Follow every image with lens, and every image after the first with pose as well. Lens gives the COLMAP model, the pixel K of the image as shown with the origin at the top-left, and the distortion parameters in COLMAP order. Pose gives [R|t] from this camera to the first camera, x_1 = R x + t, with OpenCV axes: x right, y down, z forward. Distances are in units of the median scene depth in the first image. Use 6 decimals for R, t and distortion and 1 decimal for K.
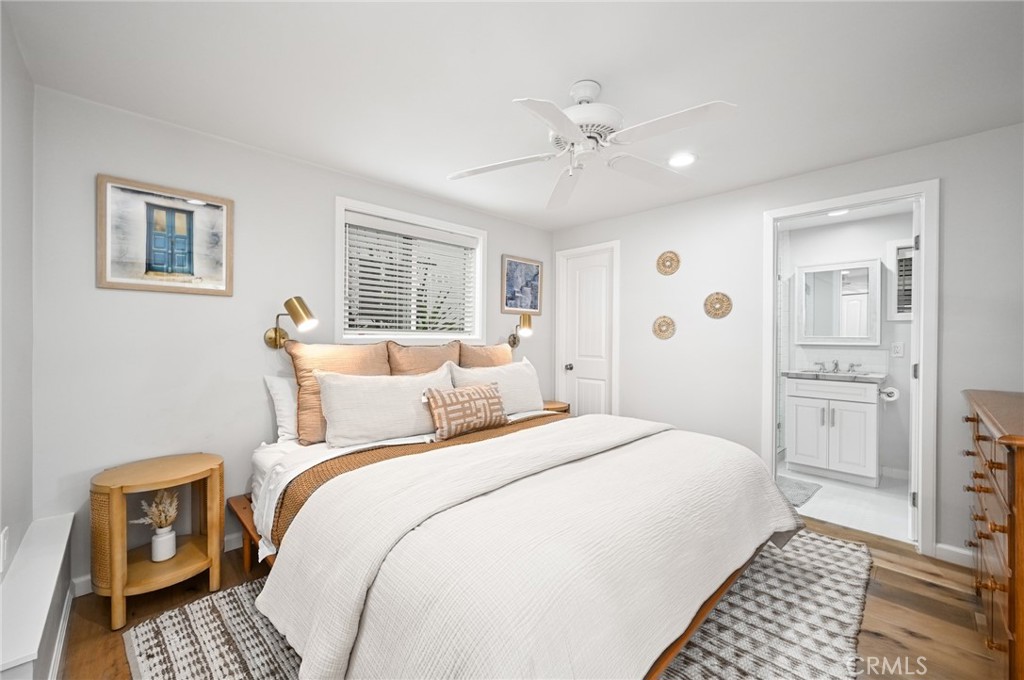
lens RADIAL K [[402.3, 0, 507.0], [0, 402.3, 339.2], [0, 0, 1]] dist [-0.005754, 0.000069]
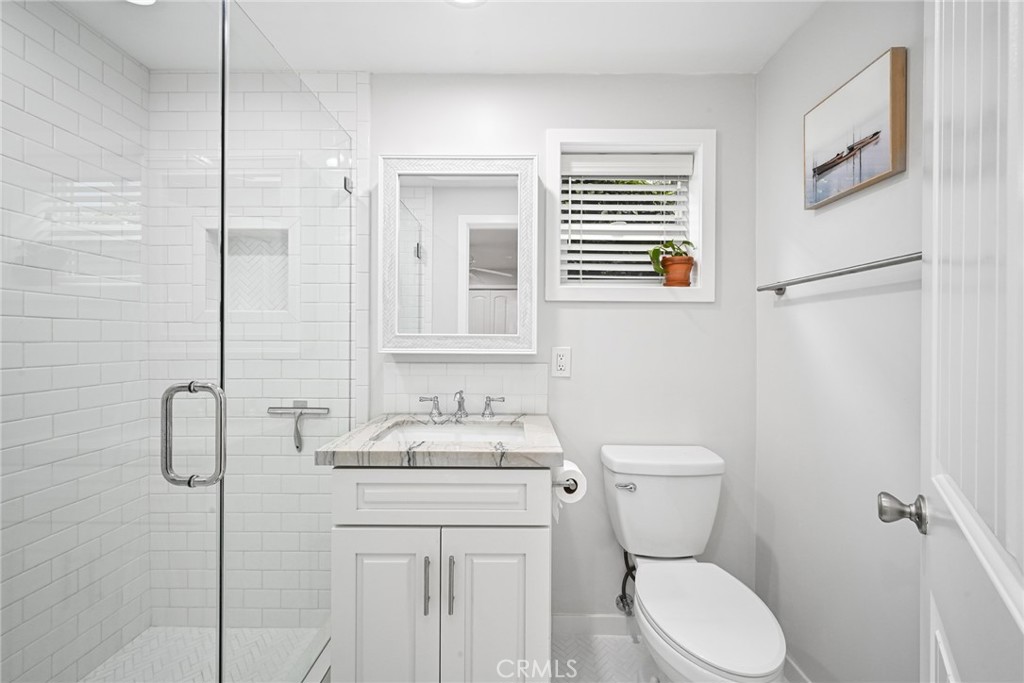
lens RADIAL K [[405.0, 0, 514.3], [0, 405.0, 341.5], [0, 0, 1]] dist [-0.001801, 0.001060]
pose [[0.691038, -0.002830, 0.722813, 0.599550], [0.000871, 0.999995, 0.003083, -0.000467], [-0.722818, -0.001501, 0.691037, 0.720943]]
